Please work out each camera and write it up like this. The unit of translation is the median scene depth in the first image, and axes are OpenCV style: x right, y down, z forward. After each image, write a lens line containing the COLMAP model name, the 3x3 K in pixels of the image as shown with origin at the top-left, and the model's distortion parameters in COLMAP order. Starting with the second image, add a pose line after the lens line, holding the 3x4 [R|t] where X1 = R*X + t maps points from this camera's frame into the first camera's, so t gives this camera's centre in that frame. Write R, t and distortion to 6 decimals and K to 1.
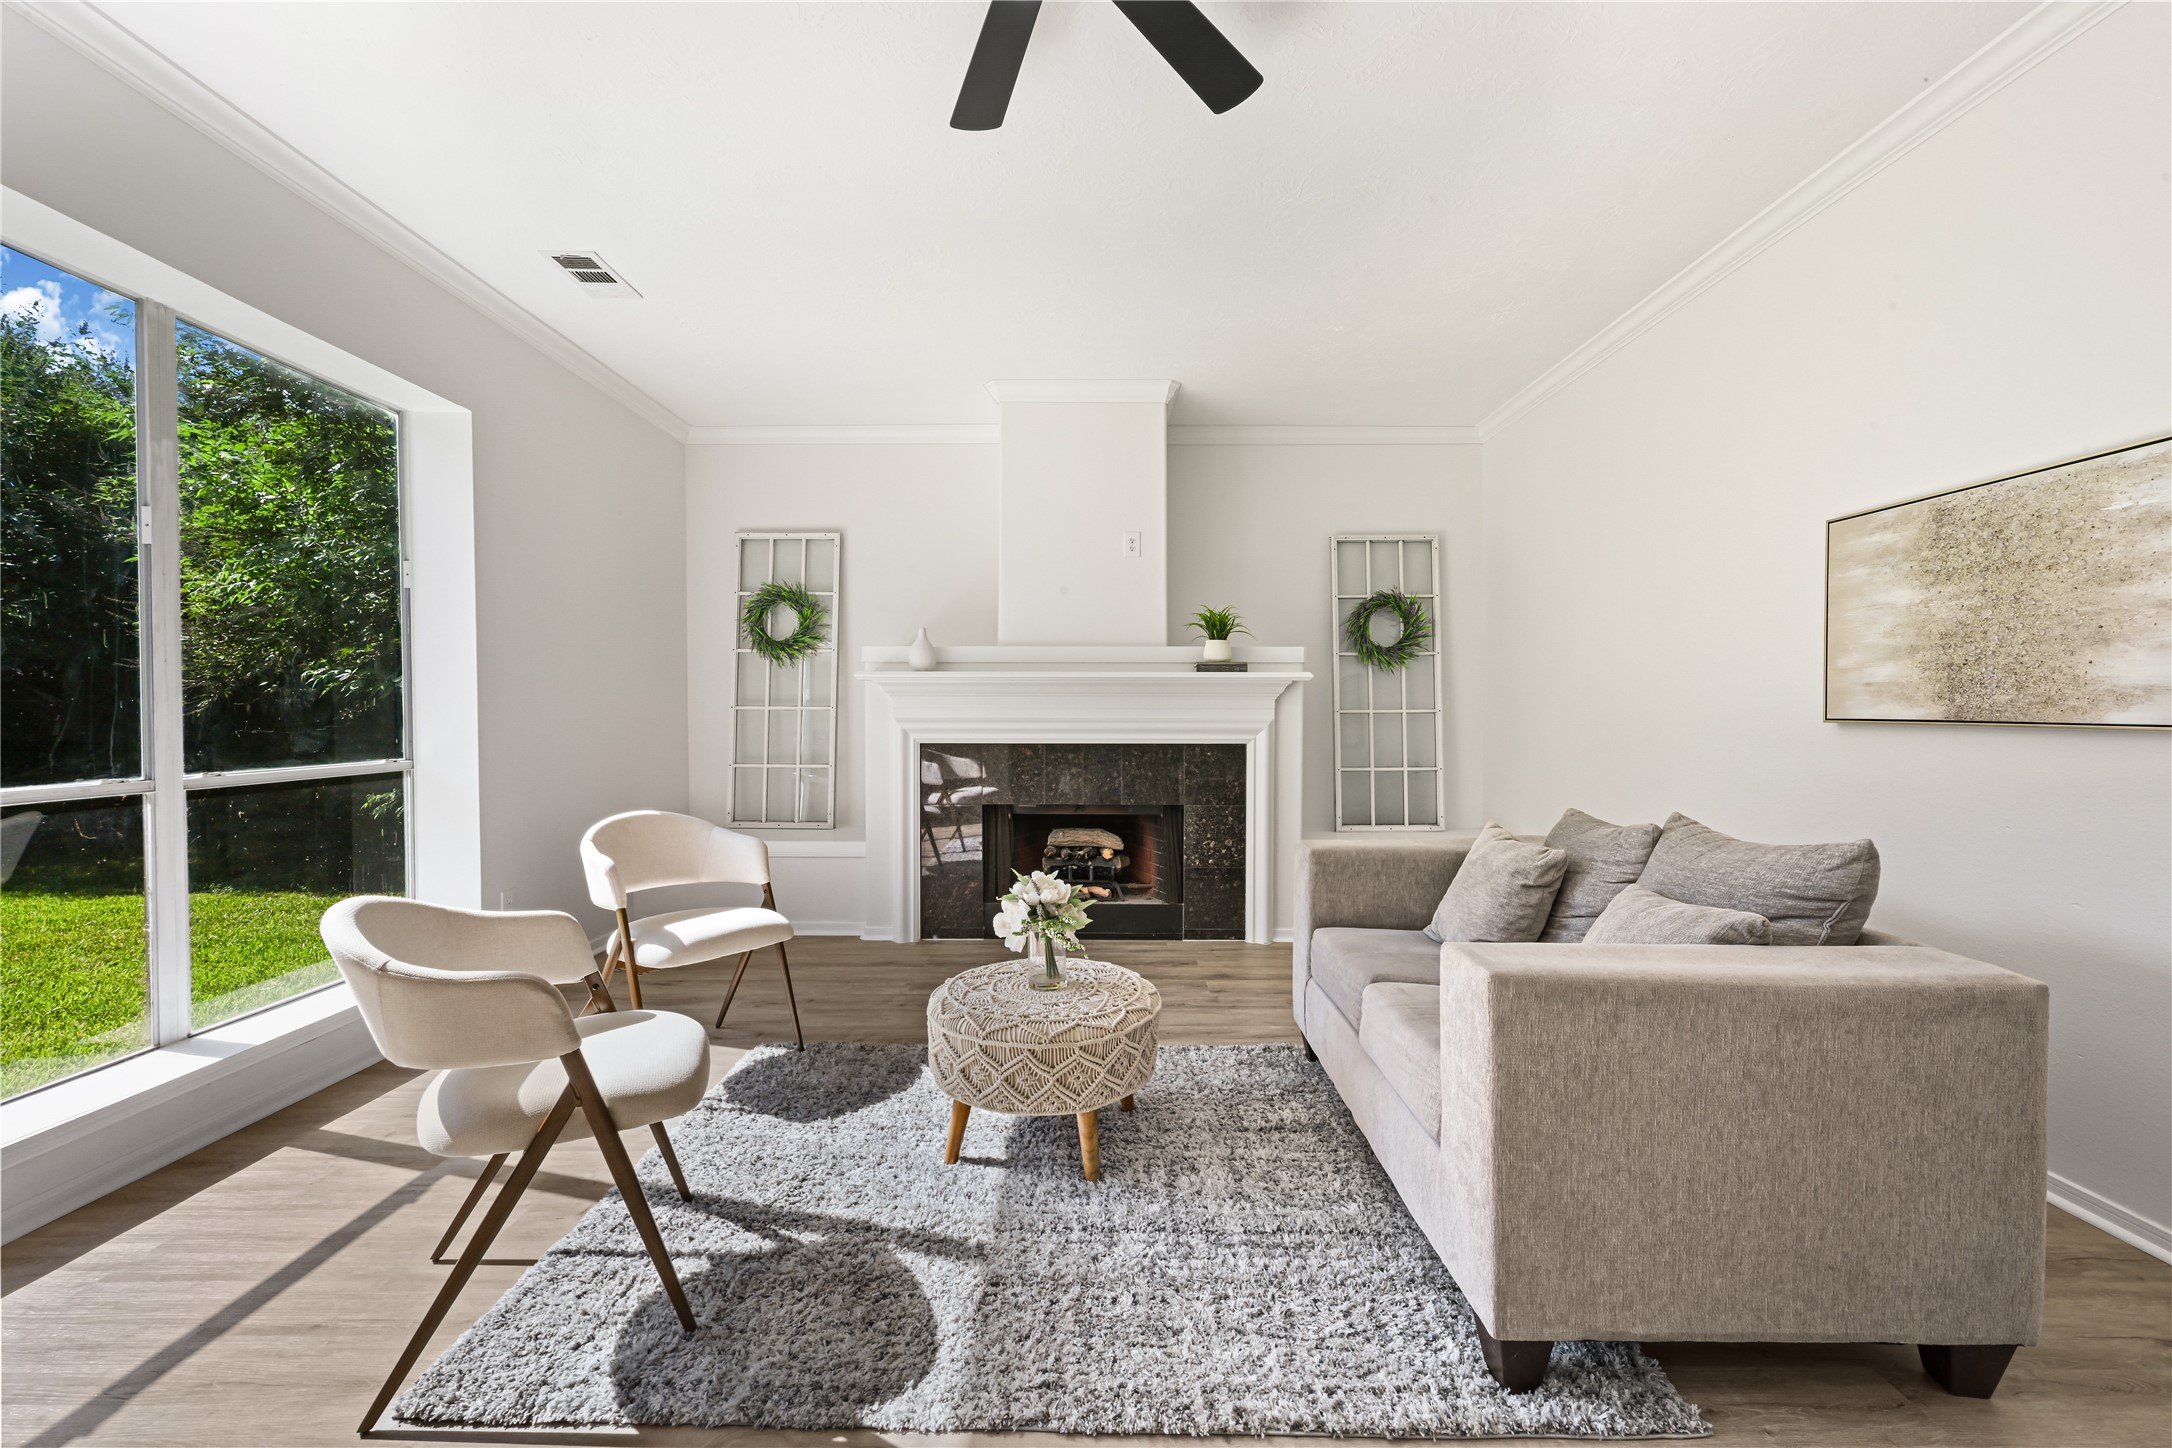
lens RADIAL K [[919.7, 0, 1096.6], [0, 919.7, 715.7], [0, 0, 1]] dist [-0.001880, -0.000225]
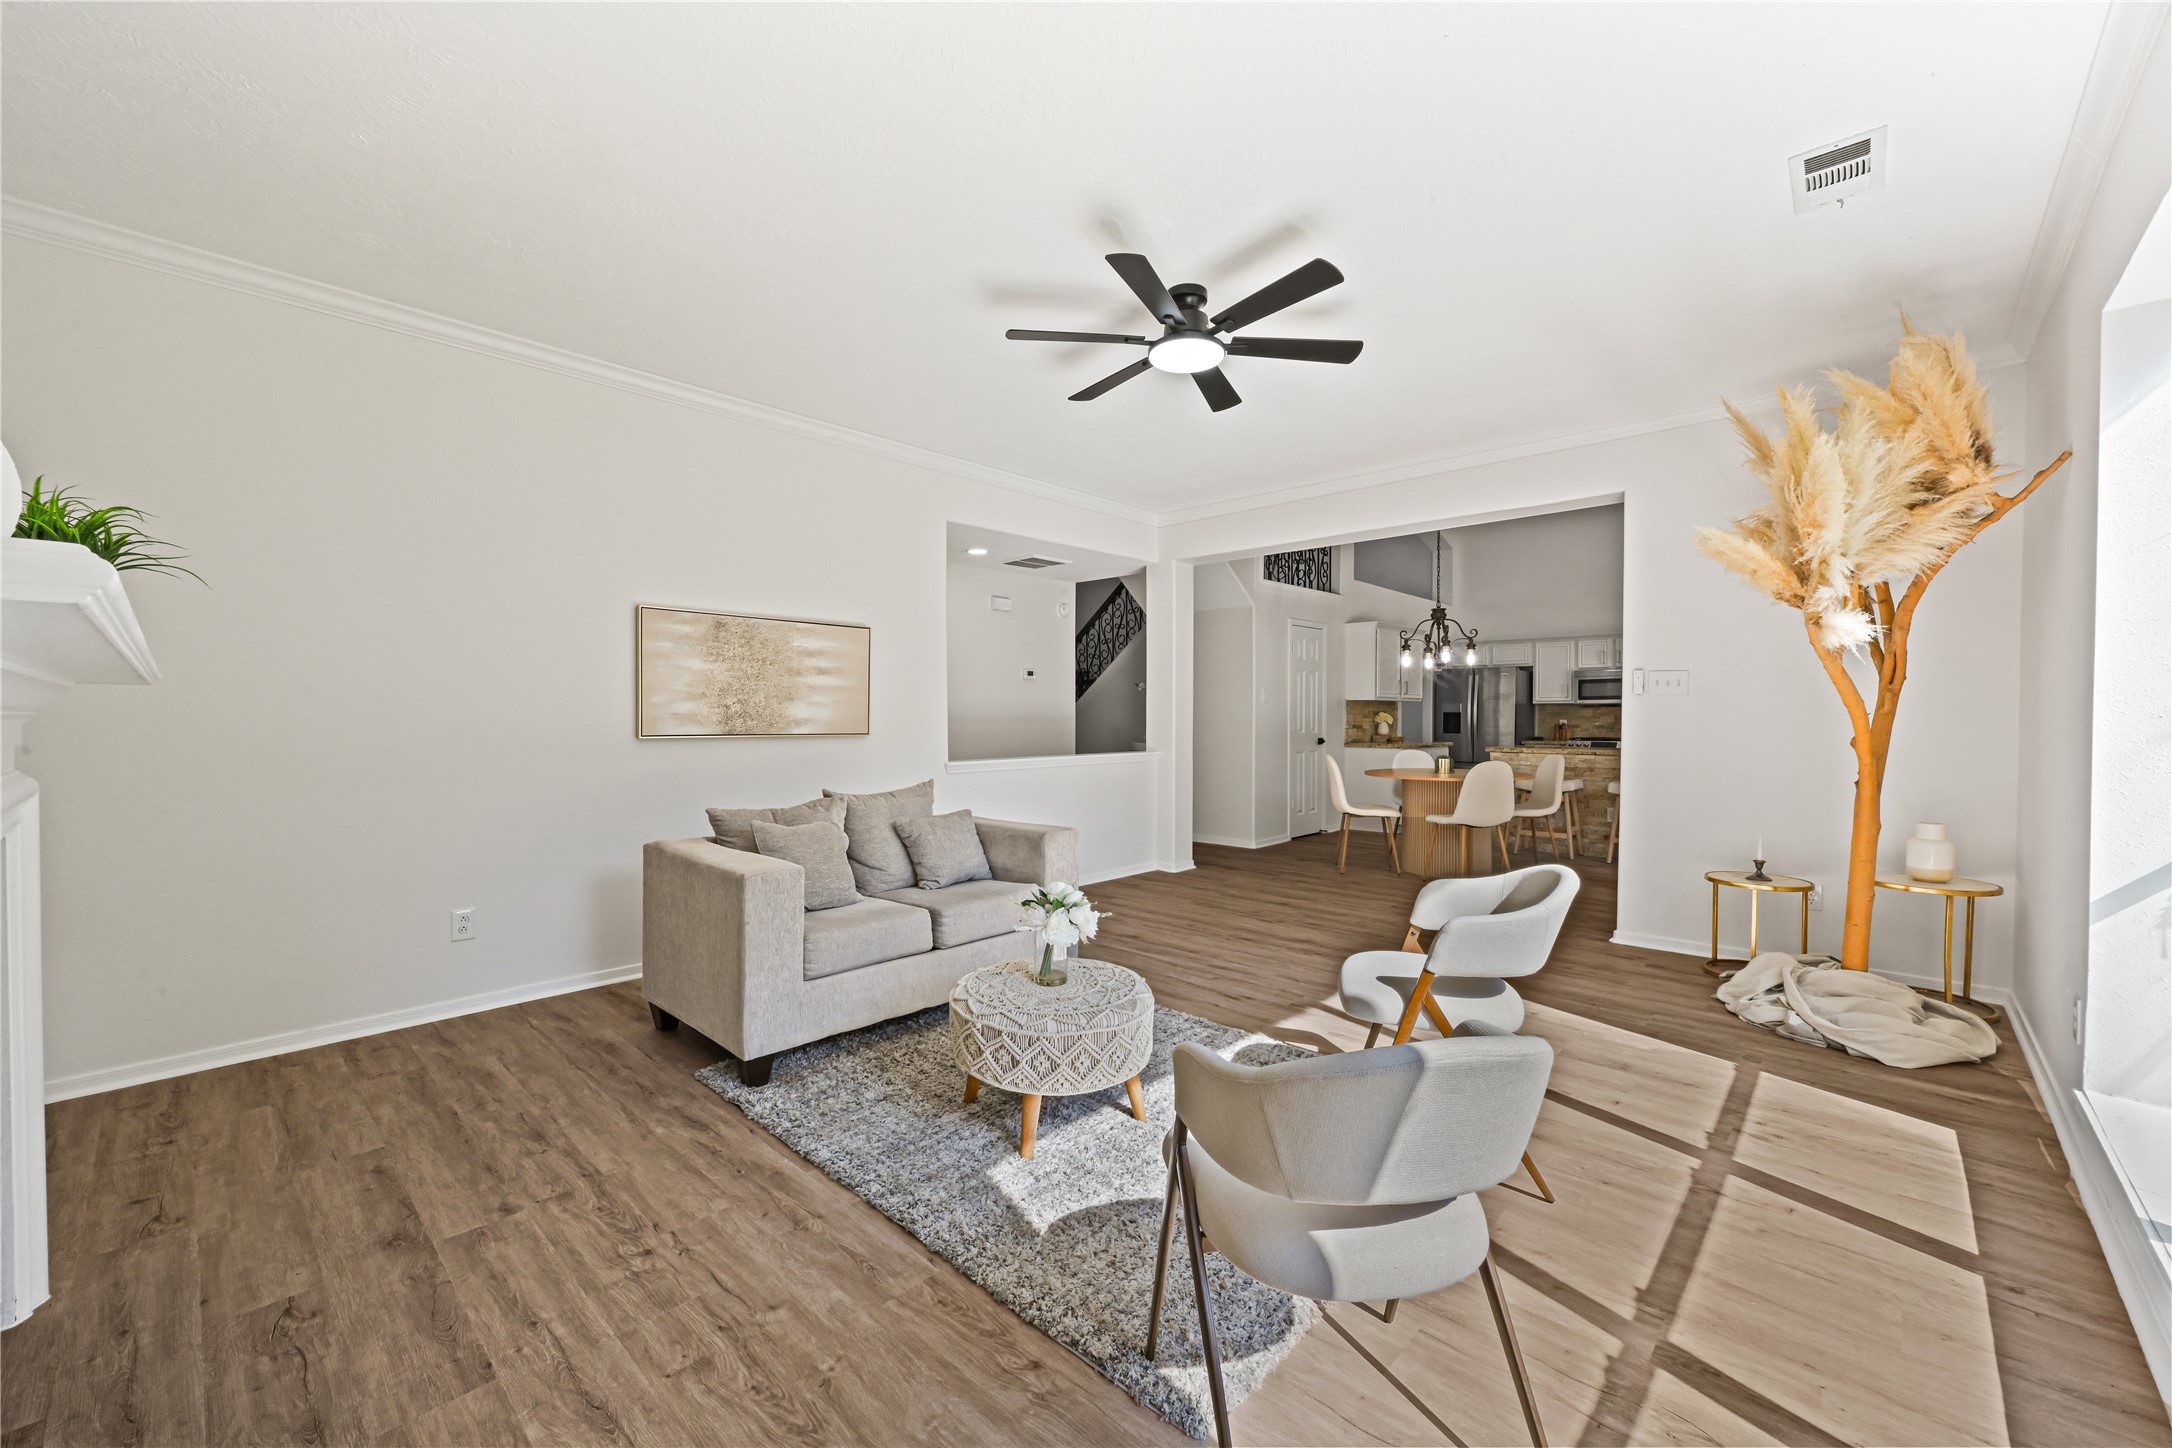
lens RADIAL K [[851.7, 0, 1083.7], [0, 851.7, 726.9], [0, 0, 1]] dist [-0.001231, 0.000292]
pose [[-0.730916, -0.013502, 0.682334, -0.714197], [0.000480, 0.999794, 0.020298, -0.040772], [-0.682468, 0.015164, -0.730759, 1.562886]]
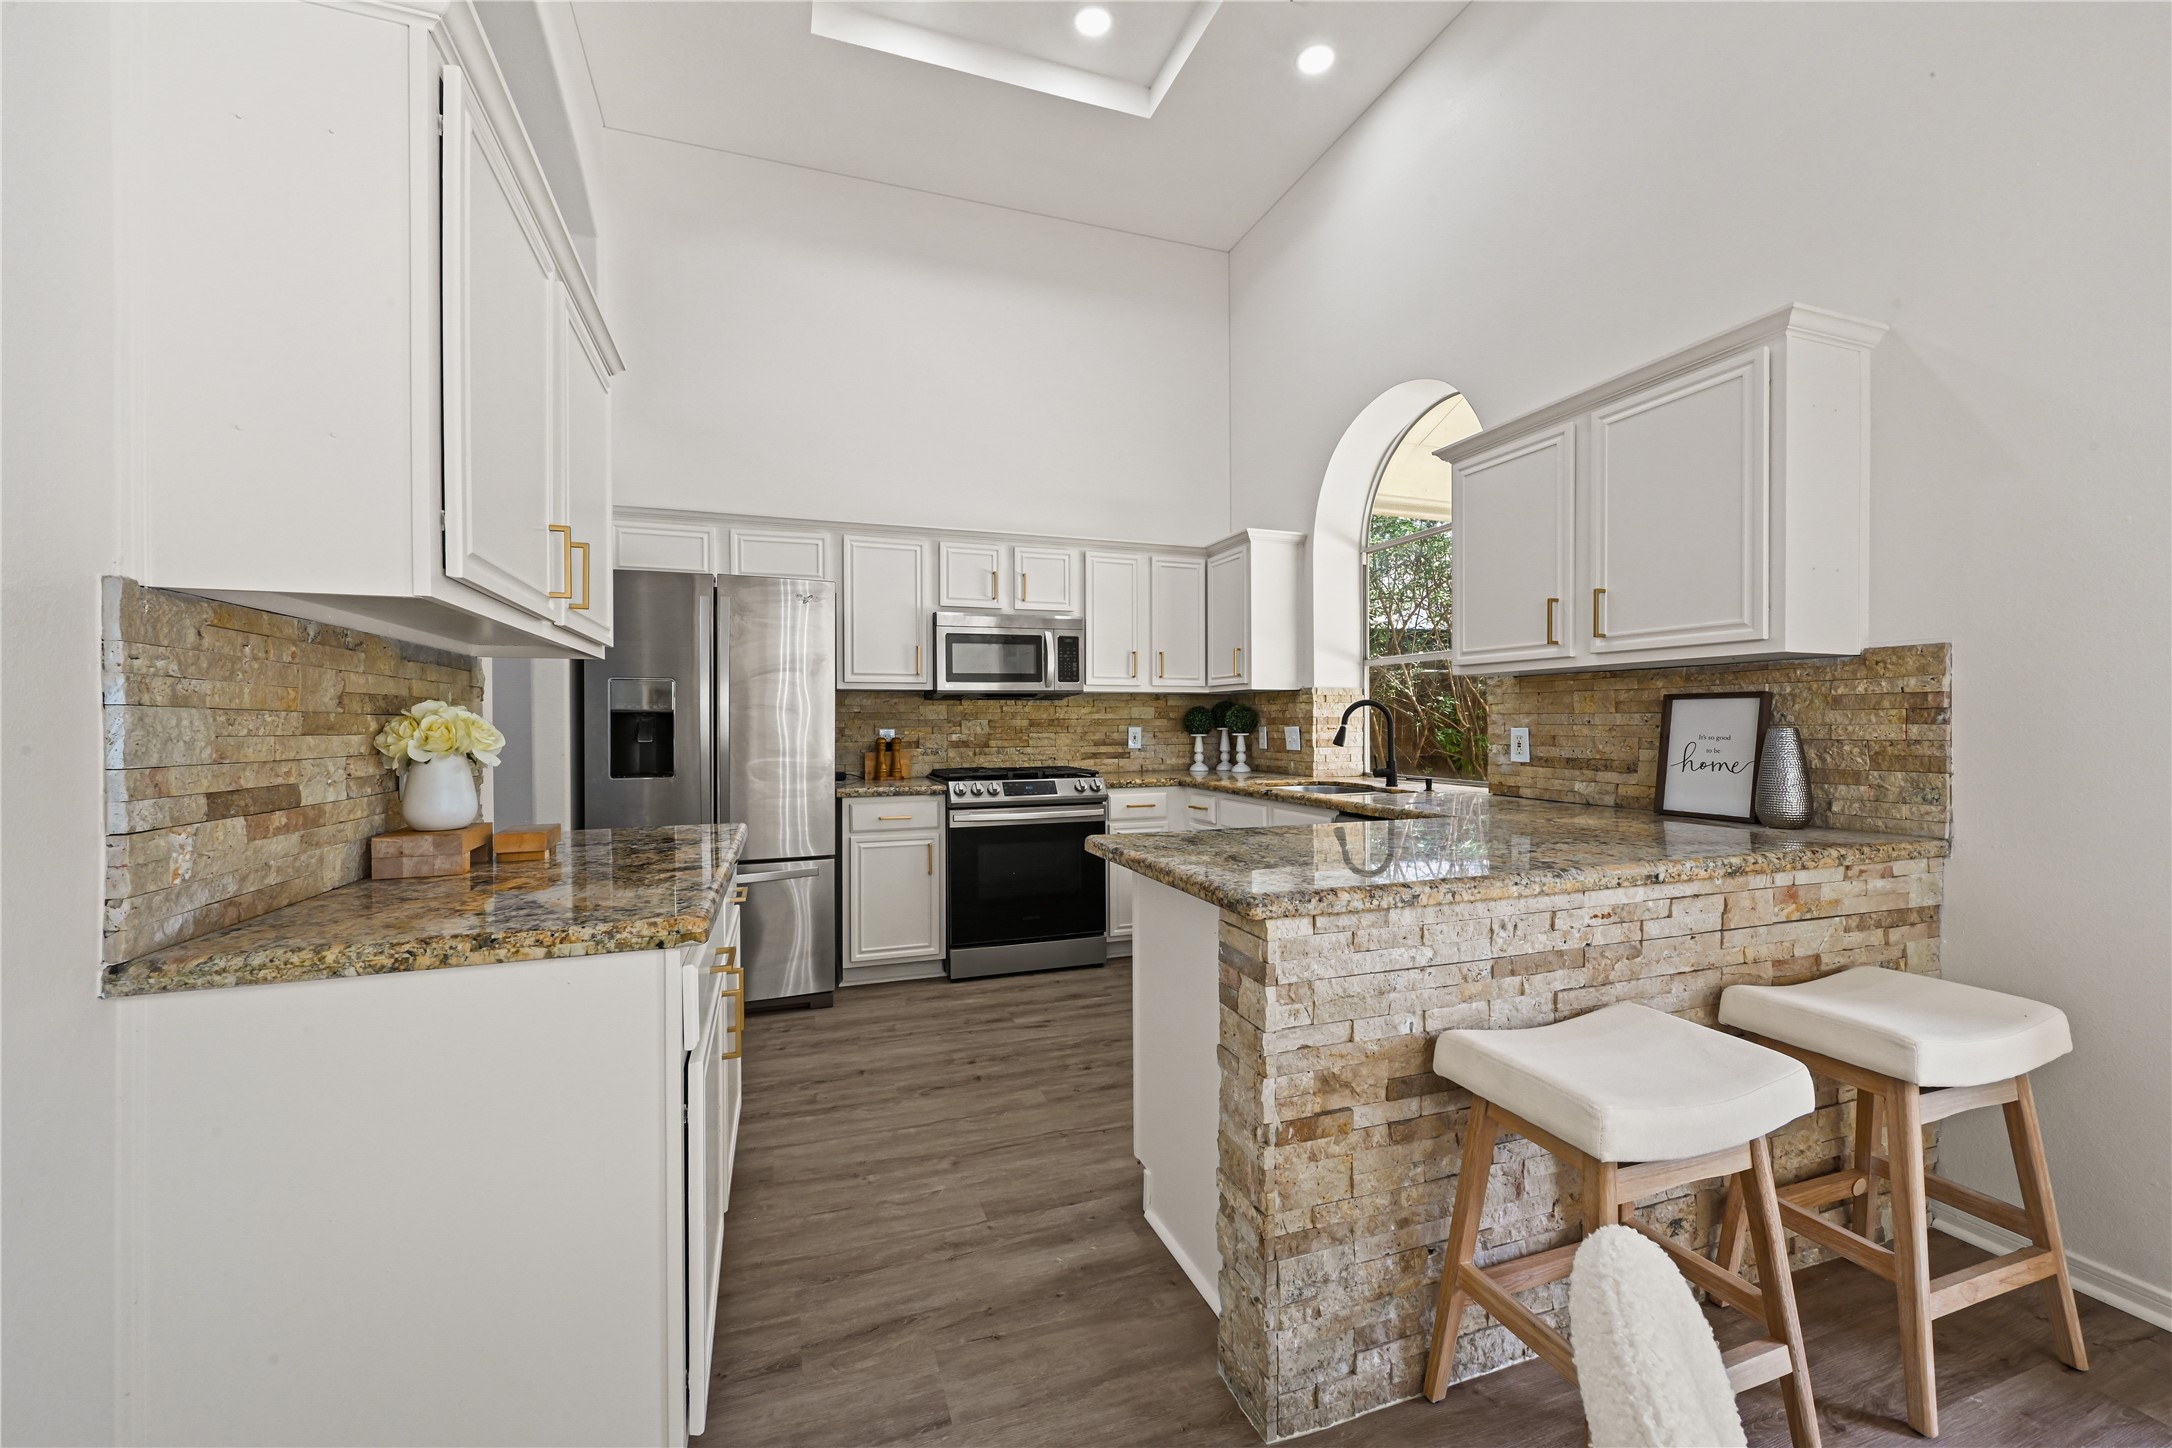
lens RADIAL K [[851.7, 0, 1078.9], [0, 851.7, 727.0], [0, 0, 1]] dist [-0.001231, 0.000292]
pose [[-0.940775, -0.005793, -0.338982, 0.492996], [-0.011219, 0.999838, 0.014048, -0.024210], [0.338846, 0.017019, -0.940688, -0.980479]]
